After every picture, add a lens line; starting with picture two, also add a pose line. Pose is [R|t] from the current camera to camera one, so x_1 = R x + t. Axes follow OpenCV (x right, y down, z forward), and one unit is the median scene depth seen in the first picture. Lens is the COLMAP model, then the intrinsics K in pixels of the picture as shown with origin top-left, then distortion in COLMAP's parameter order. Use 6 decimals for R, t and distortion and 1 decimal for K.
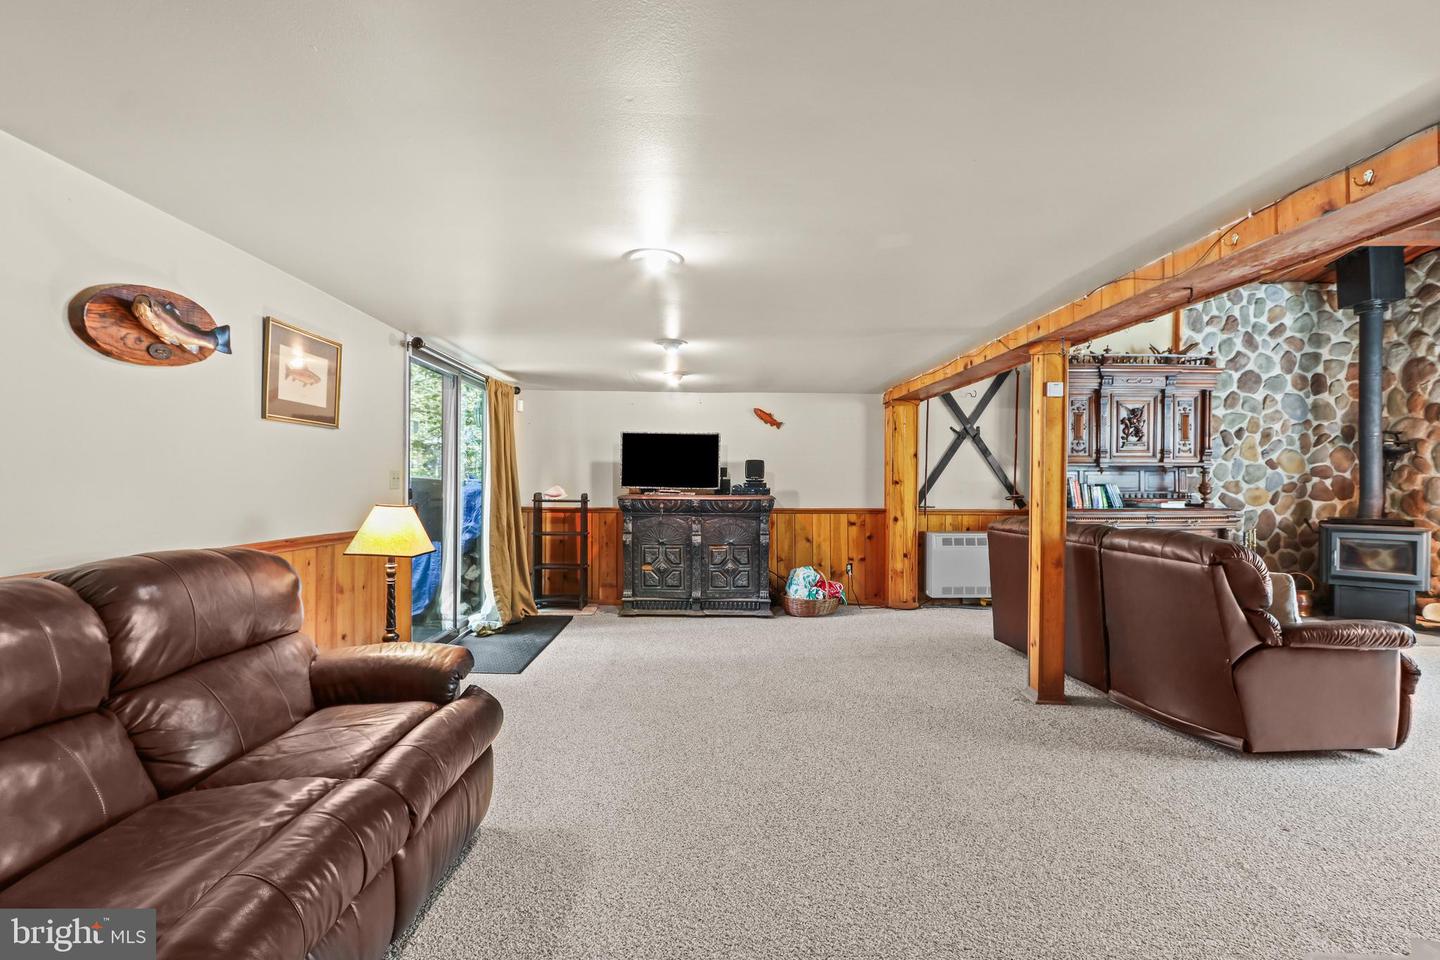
lens RADIAL K [[661.5, 0, 715.4], [0, 661.5, 483.0], [0, 0, 1]] dist [-0.000170, -0.000228]
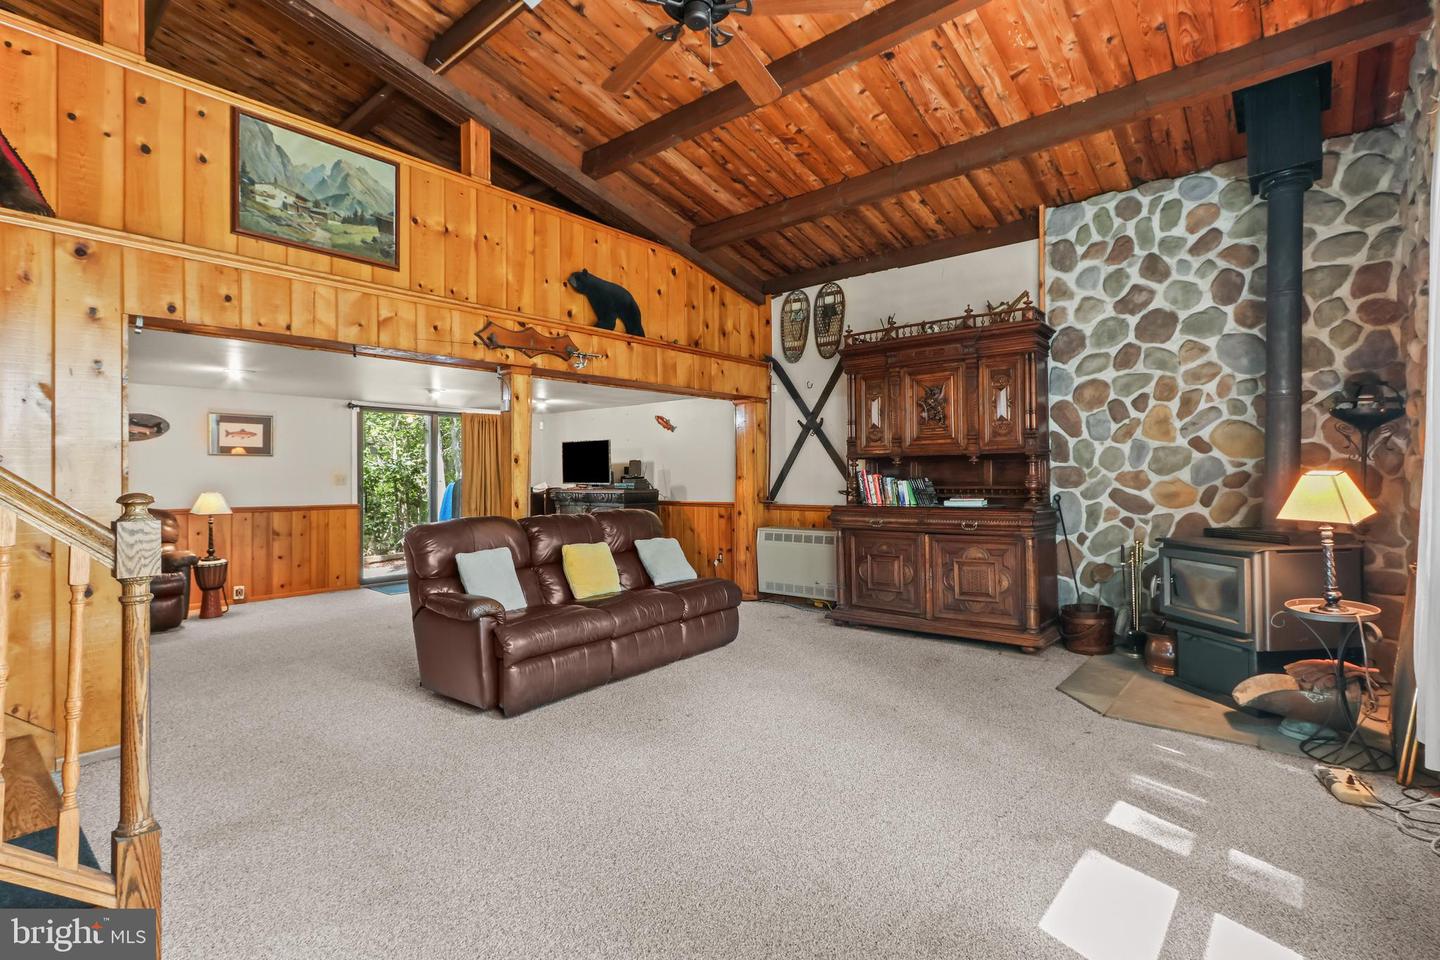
lens RADIAL K [[661.5, 0, 695.8], [0, 661.5, 469.1], [0, 0, 1]] dist [-0.000170, -0.000228]
pose [[0.742691, -0.017888, -0.669396, 0.909236], [0.008337, 0.999813, -0.017467, 0.003085], [0.669583, 0.007392, 0.742701, 0.172966]]
